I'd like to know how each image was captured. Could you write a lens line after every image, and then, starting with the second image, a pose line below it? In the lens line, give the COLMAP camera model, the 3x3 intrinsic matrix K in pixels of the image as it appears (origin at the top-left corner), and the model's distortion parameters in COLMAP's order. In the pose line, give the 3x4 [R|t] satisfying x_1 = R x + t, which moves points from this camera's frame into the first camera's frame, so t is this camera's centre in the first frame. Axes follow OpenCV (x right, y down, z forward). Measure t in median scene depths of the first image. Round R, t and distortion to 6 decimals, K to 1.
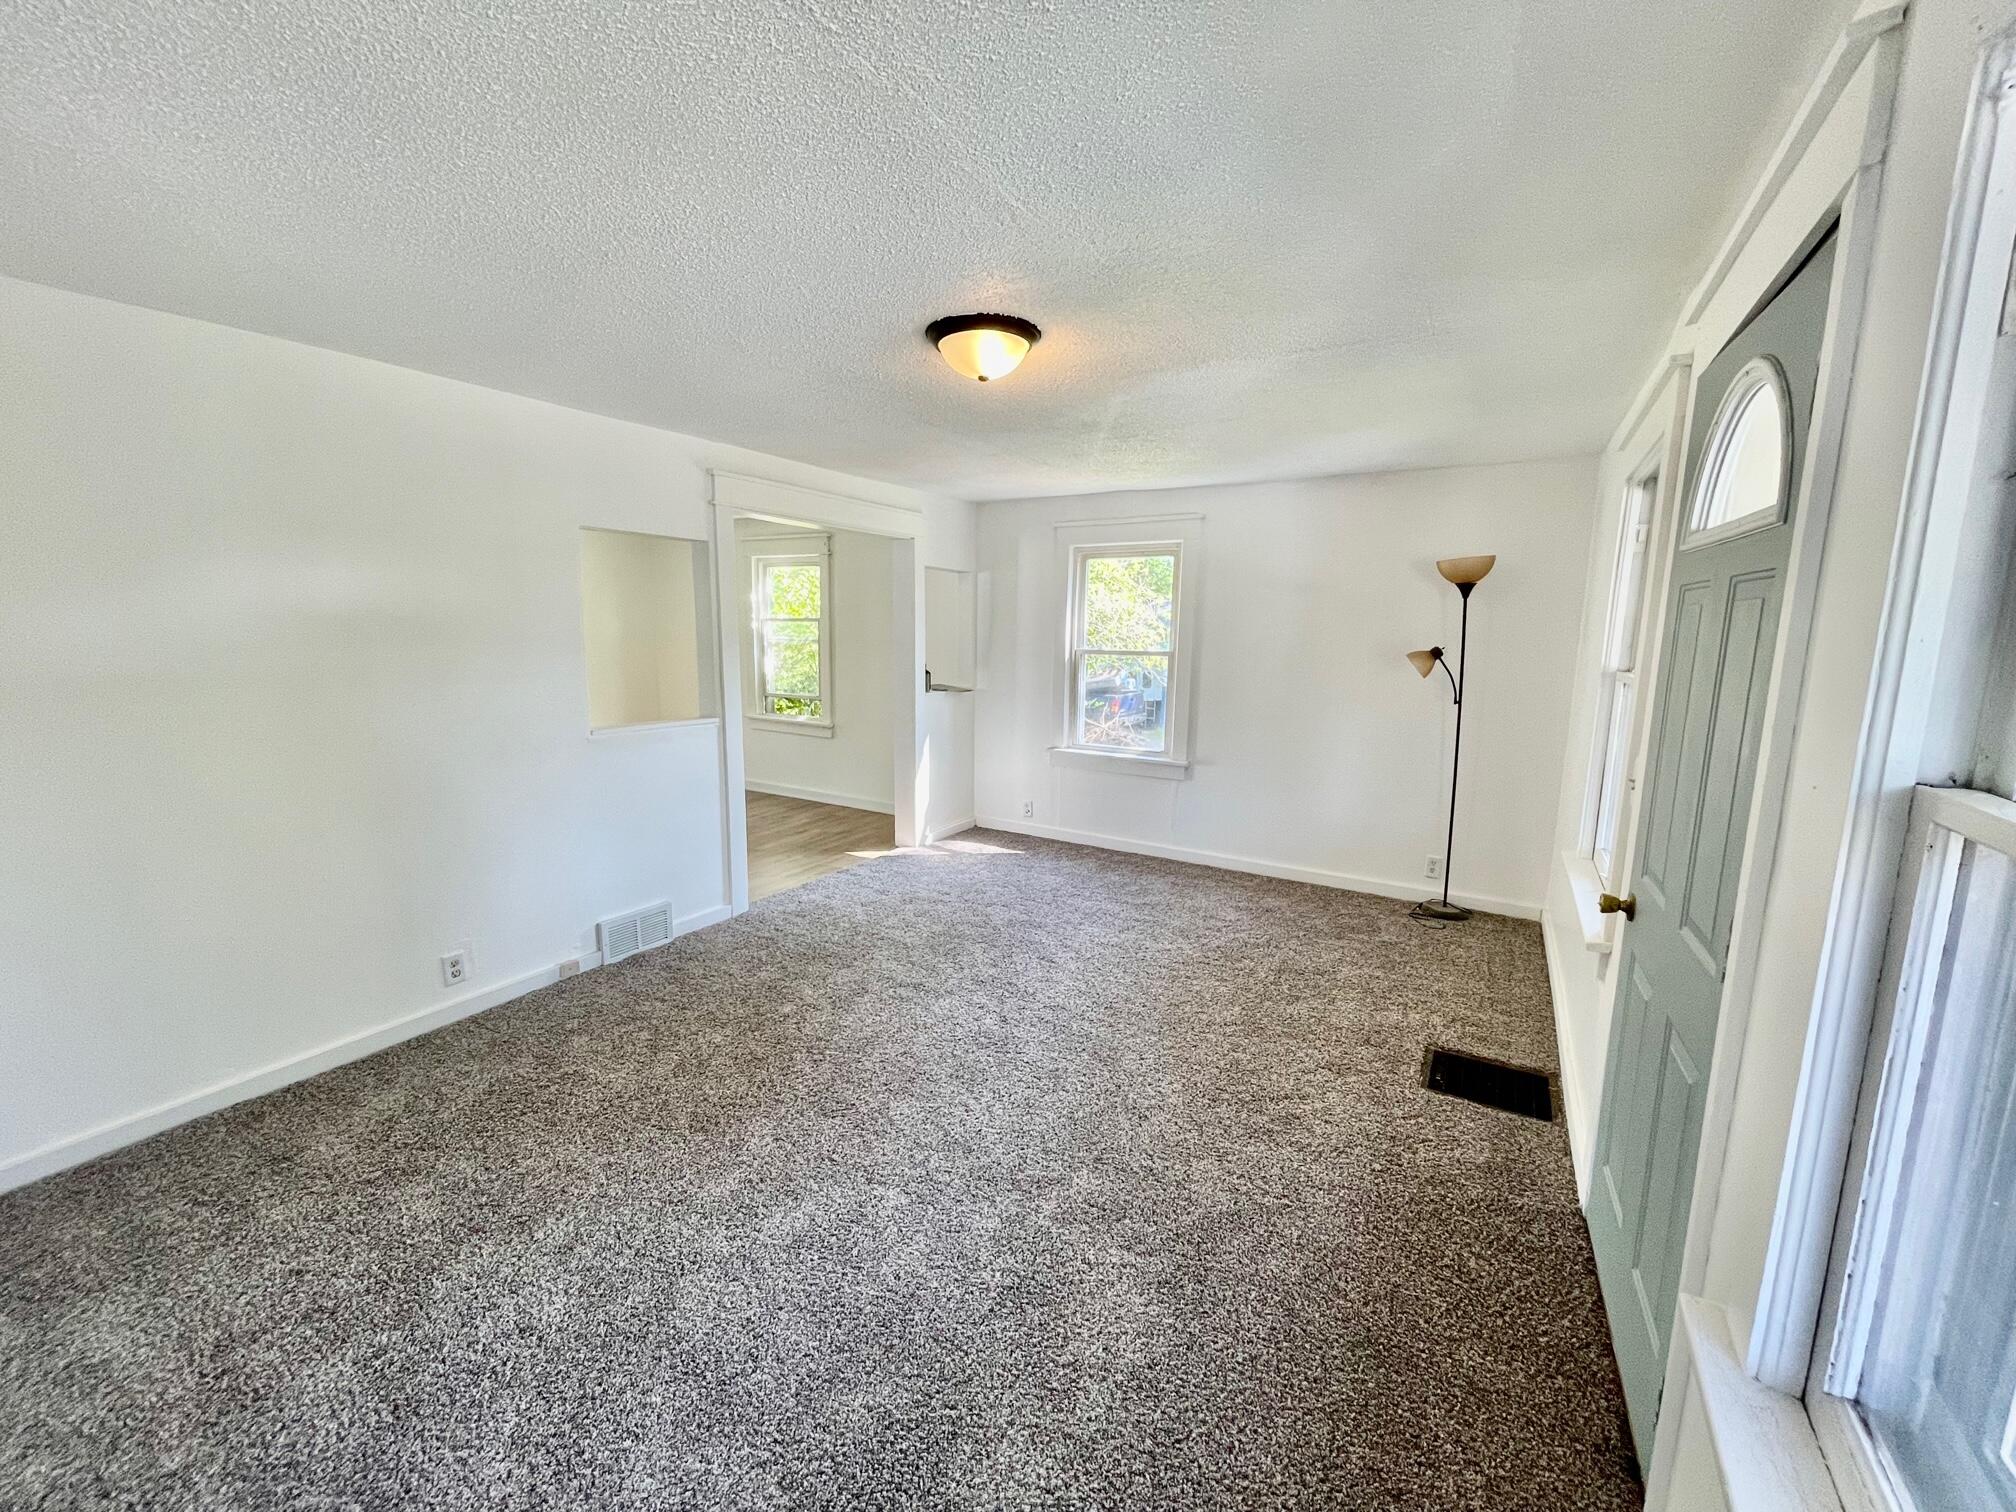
lens RADIAL K [[810.9, 0, 1008.6], [0, 810.9, 750.4], [0, 0, 1]] dist [-0.002517, -0.000383]
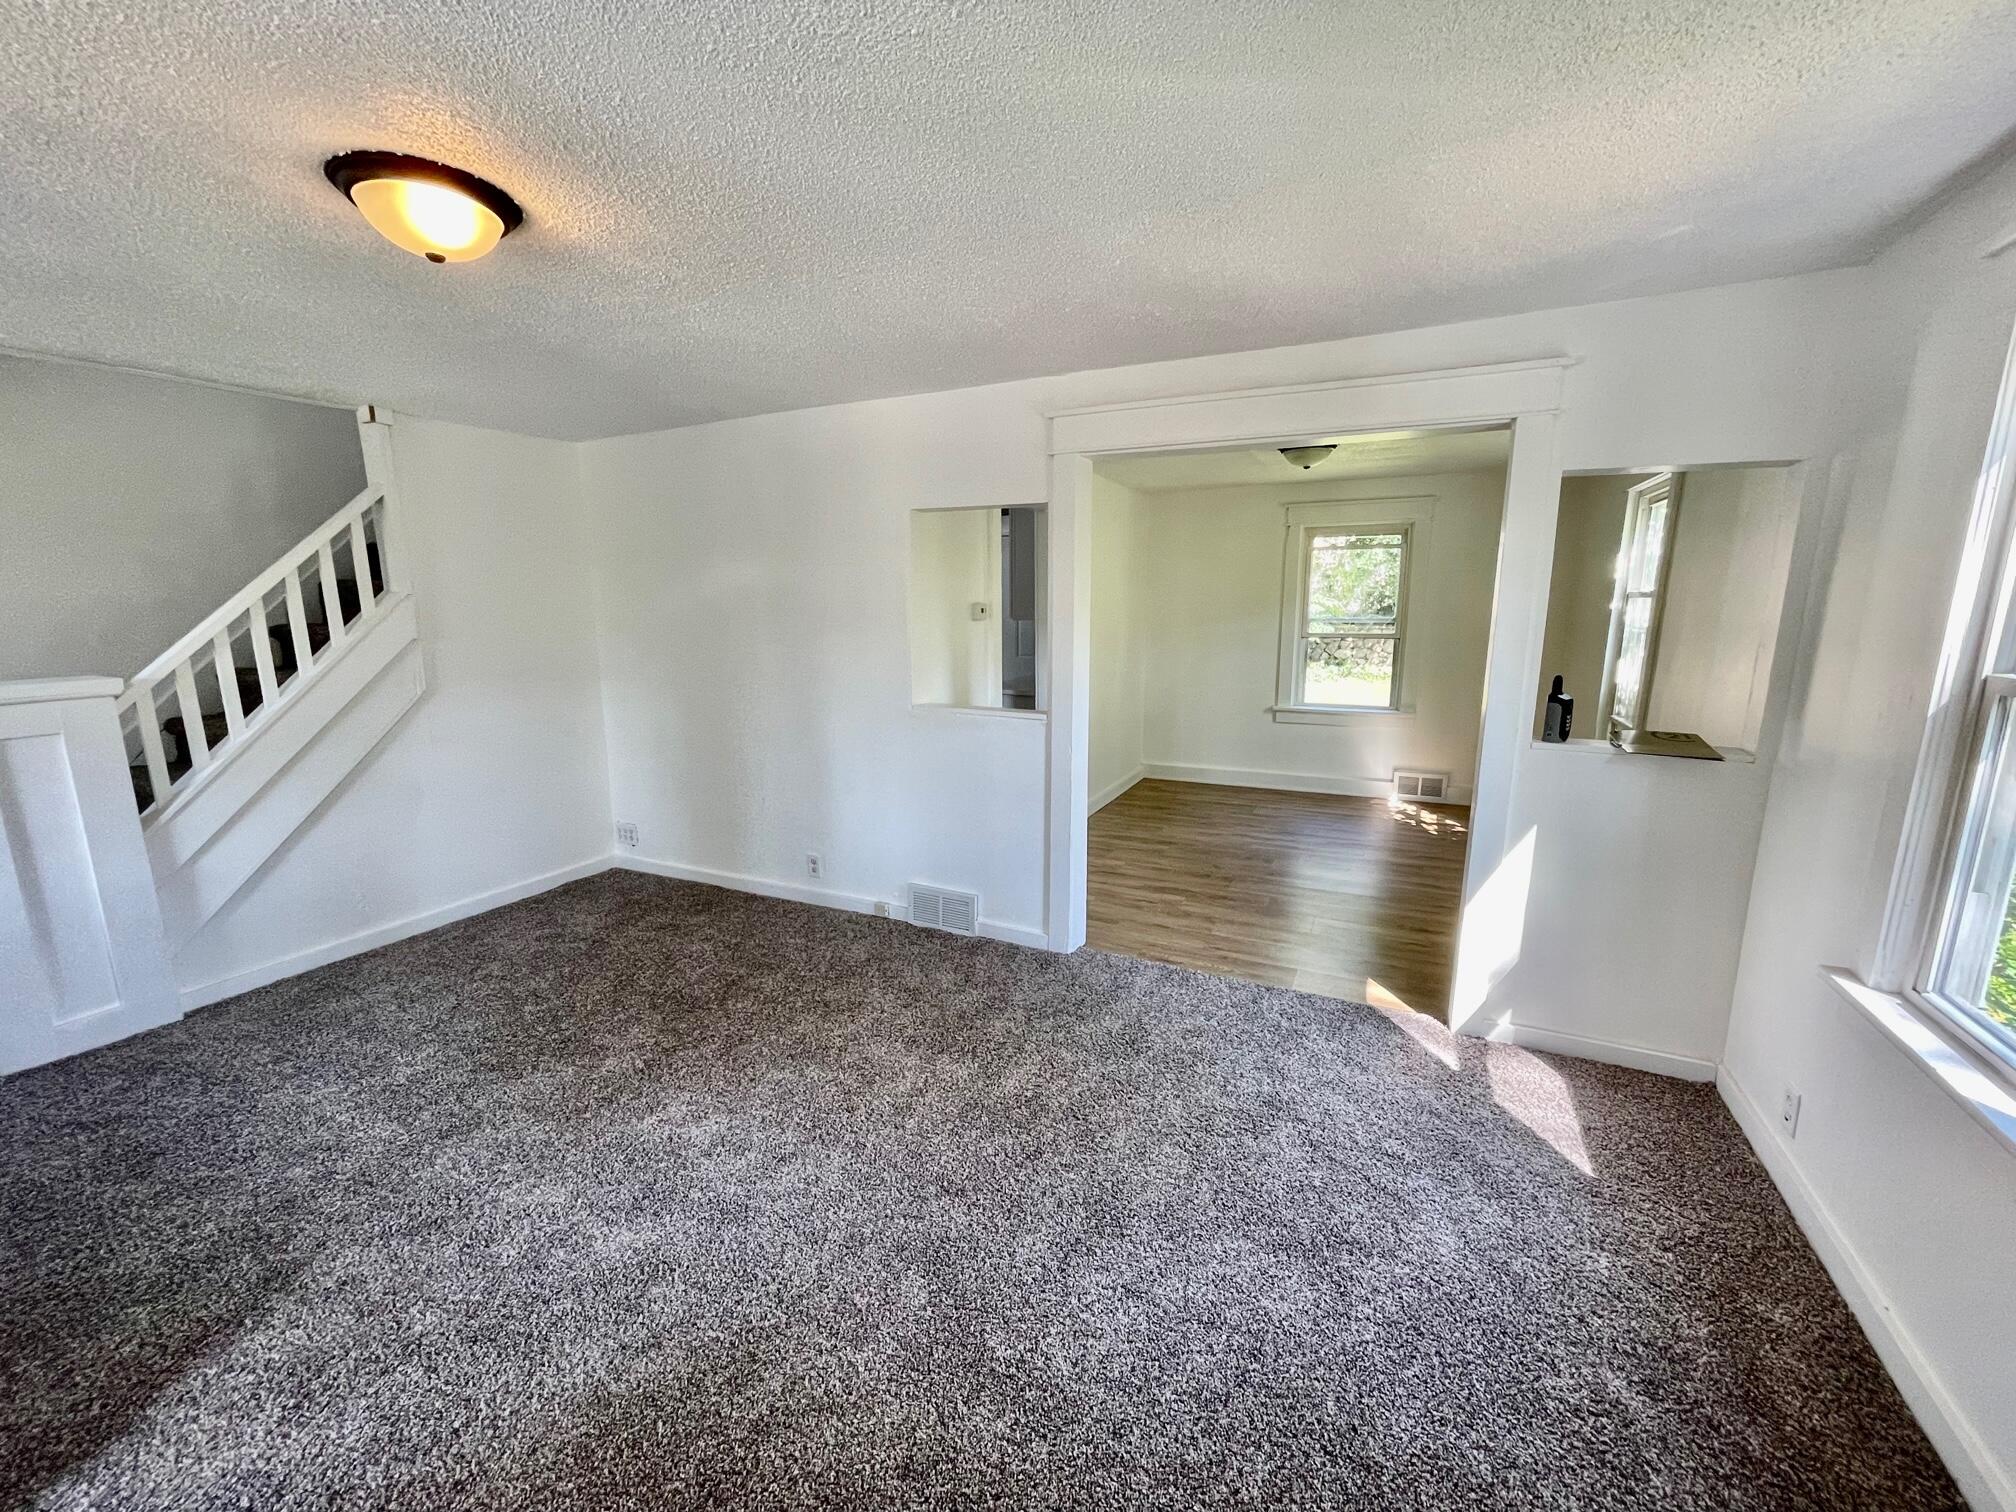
lens RADIAL K [[810.9, 0, 1009.5], [0, 810.9, 757.4], [0, 0, 1]] dist [-0.002517, -0.000383]
pose [[0.087518, 0.175171, -0.980640, 0.505588], [-0.151945, 0.975246, 0.160647, -0.135591], [0.984507, 0.134944, 0.111968, 0.940642]]
